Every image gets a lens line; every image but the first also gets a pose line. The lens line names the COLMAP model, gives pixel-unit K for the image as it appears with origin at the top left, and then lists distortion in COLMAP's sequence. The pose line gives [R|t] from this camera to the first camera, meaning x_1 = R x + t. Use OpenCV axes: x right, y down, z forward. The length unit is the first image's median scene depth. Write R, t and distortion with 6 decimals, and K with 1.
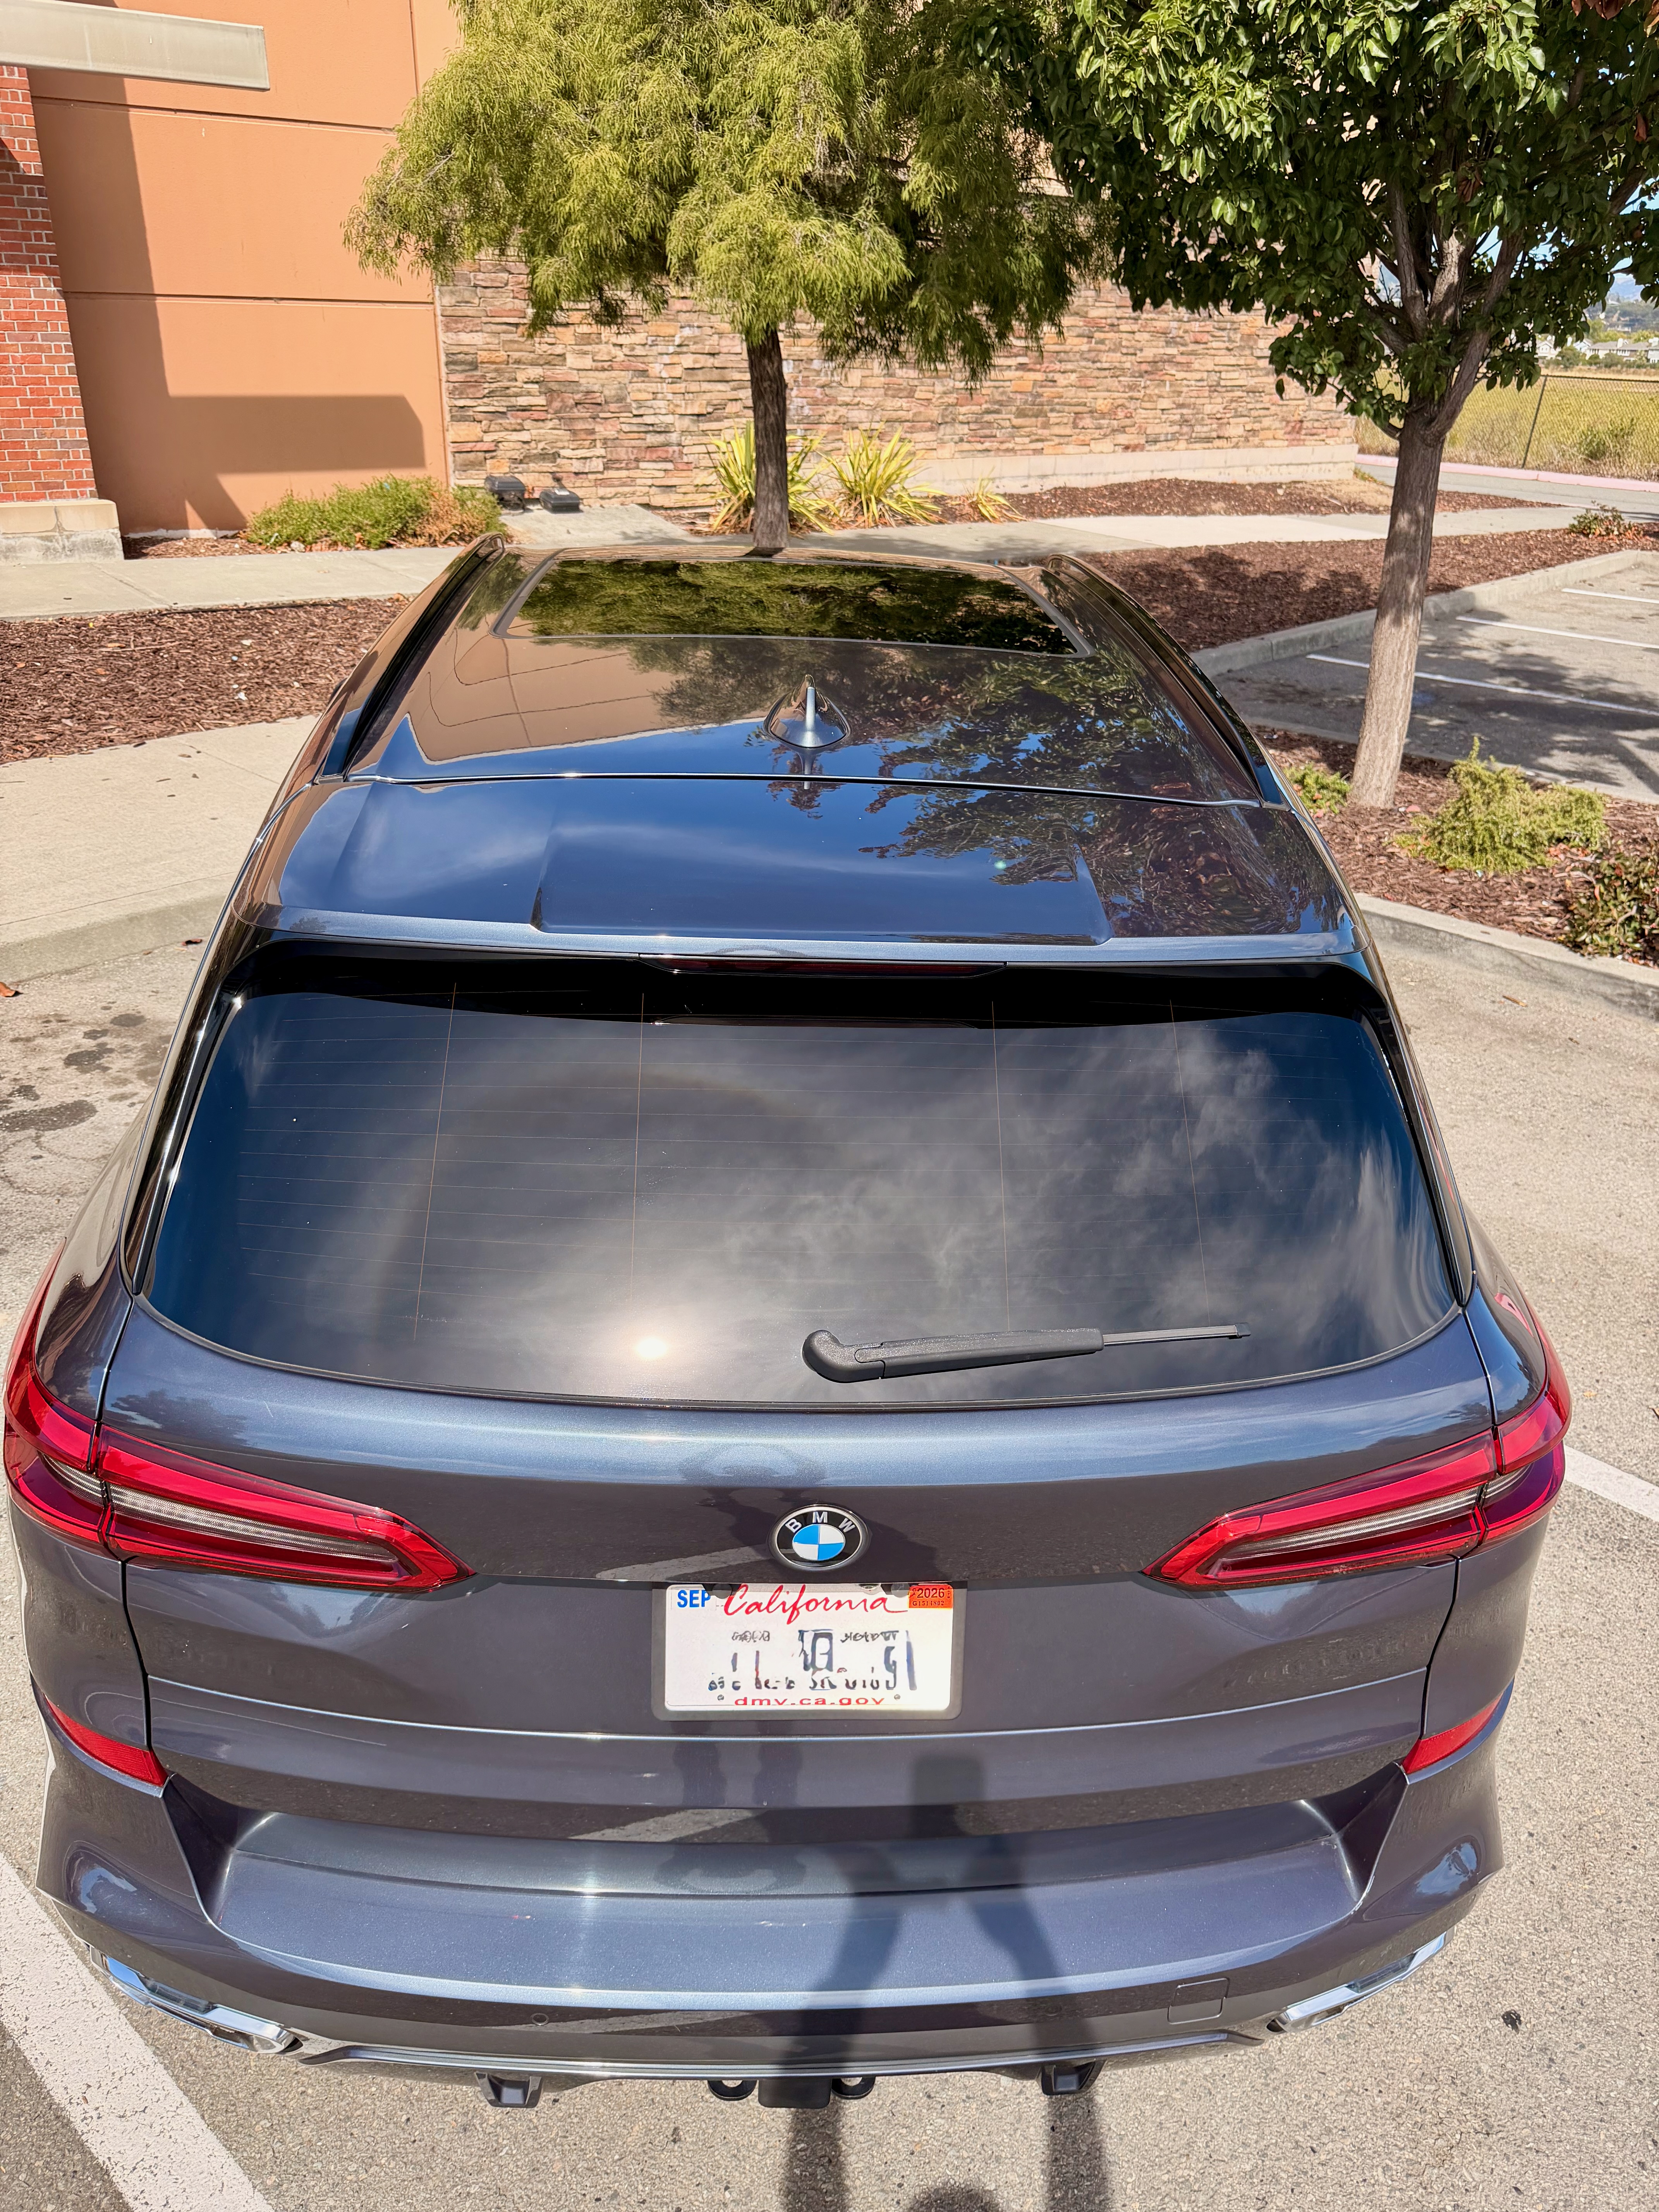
lens RADIAL K [[1565.2, 0, 840.3], [0, 1565.2, 1106.0], [0, 0, 1]] dist [-0.008734, -0.007303]
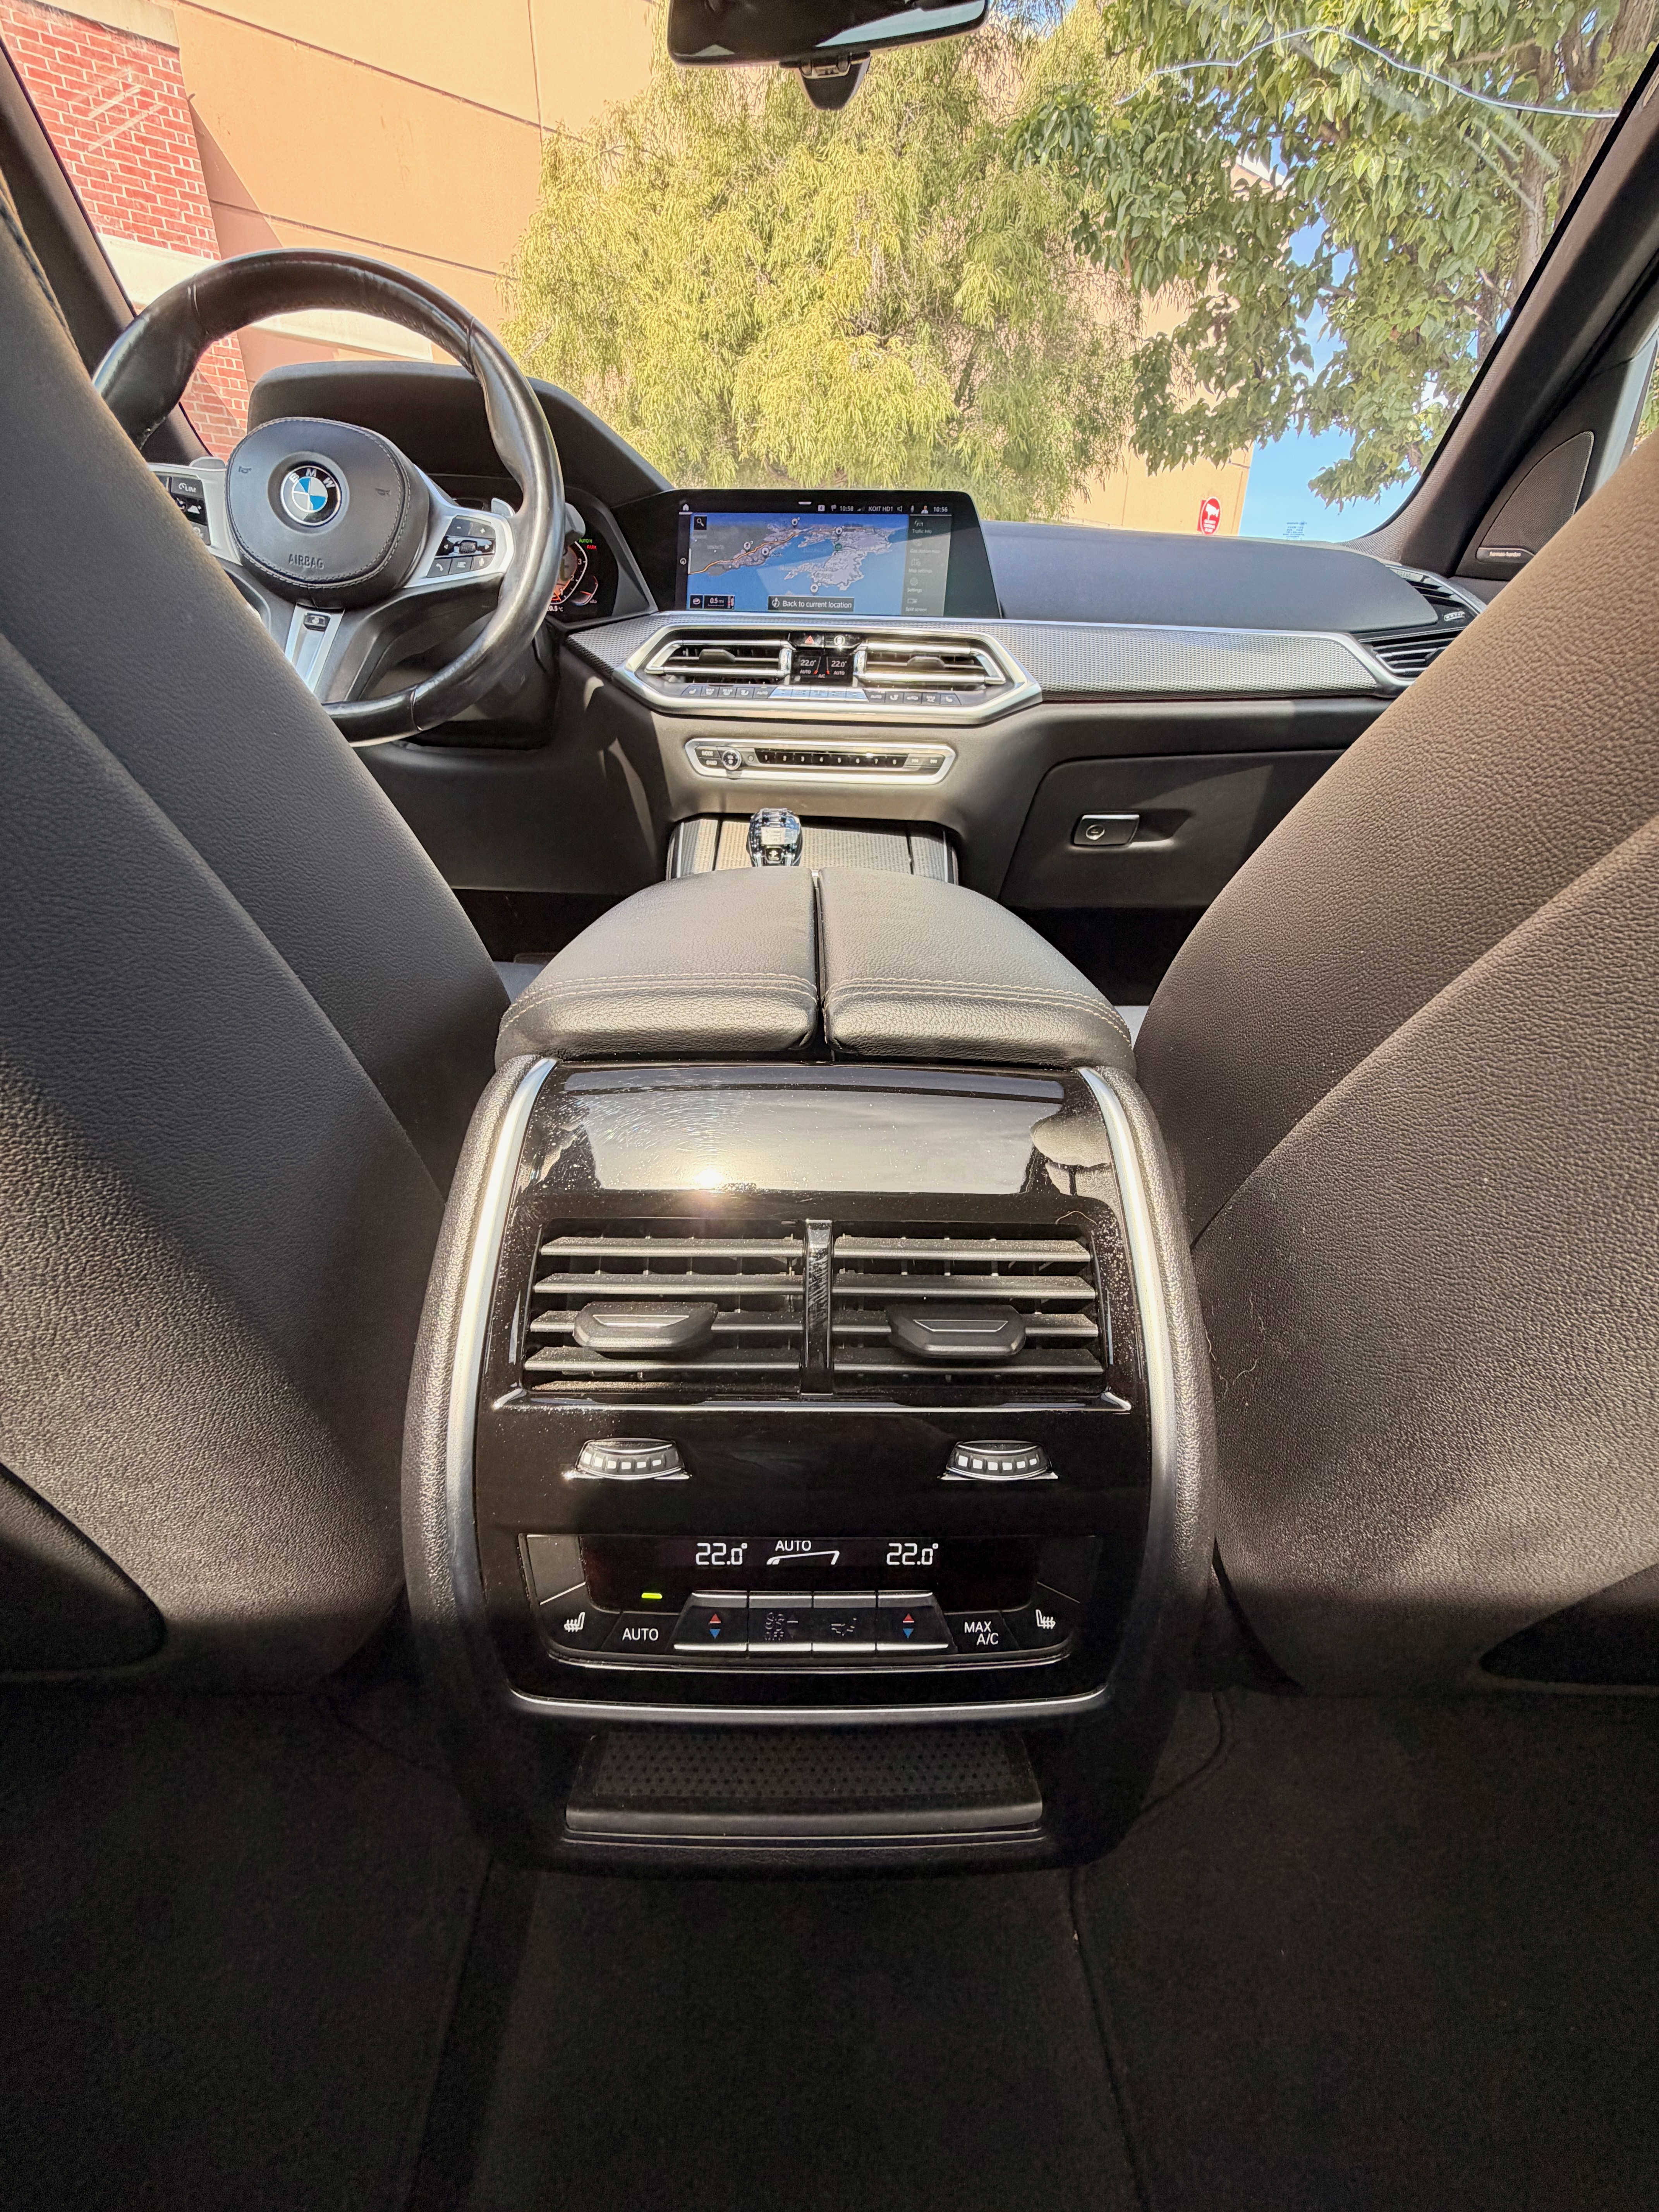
lens RADIAL K [[890.2, 0, 824.7], [0, 890.2, 1104.2], [0, 0, 1]] dist [-0.003494, -0.000364]
pose [[0.999203, 0.005602, -0.039511, -0.020750], [-0.006472, 0.999739, -0.021932, -0.032678], [0.039378, 0.022170, 0.998978, 0.476045]]
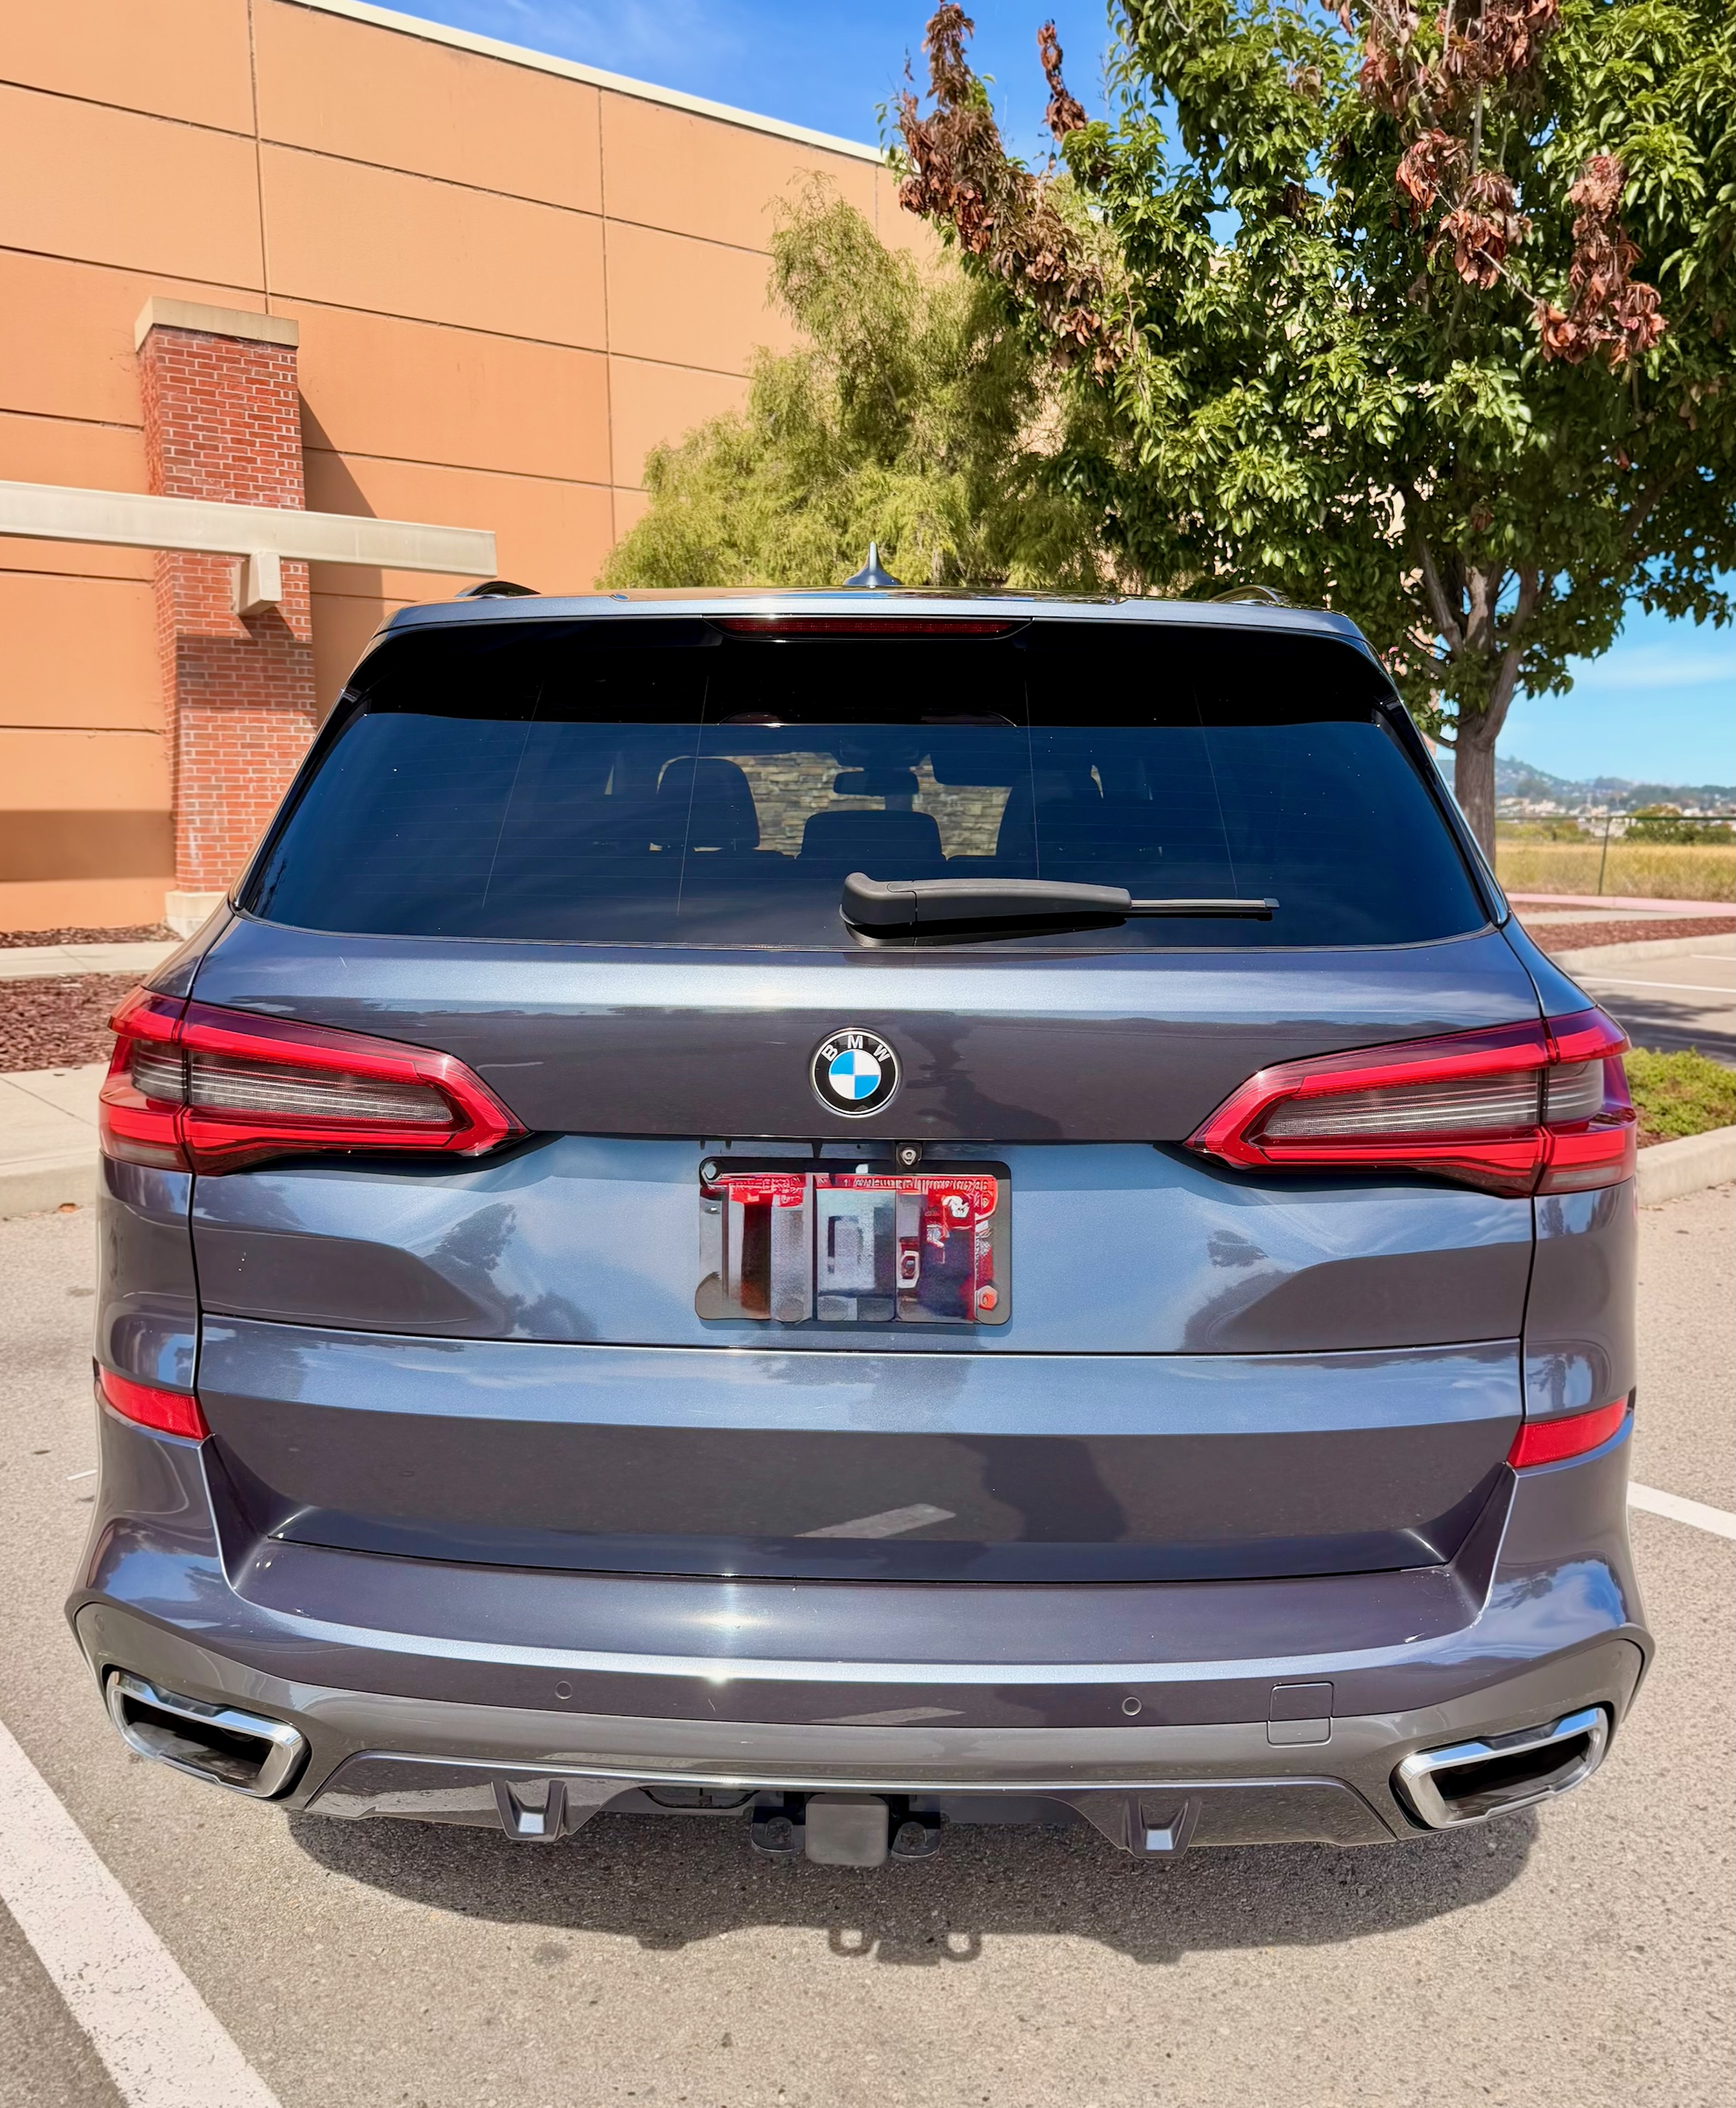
lens RADIAL K [[1493.0, 0, 867.8], [0, 1493.0, 1053.4], [0, 0, 1]] dist [-0.004307, -0.012844]
pose [[0.996903, -0.022834, -0.075247, 0.016453], [-0.001439, 0.951454, -0.307787, 0.137195], [0.078622, 0.306942, 0.948475, 0.018810]]
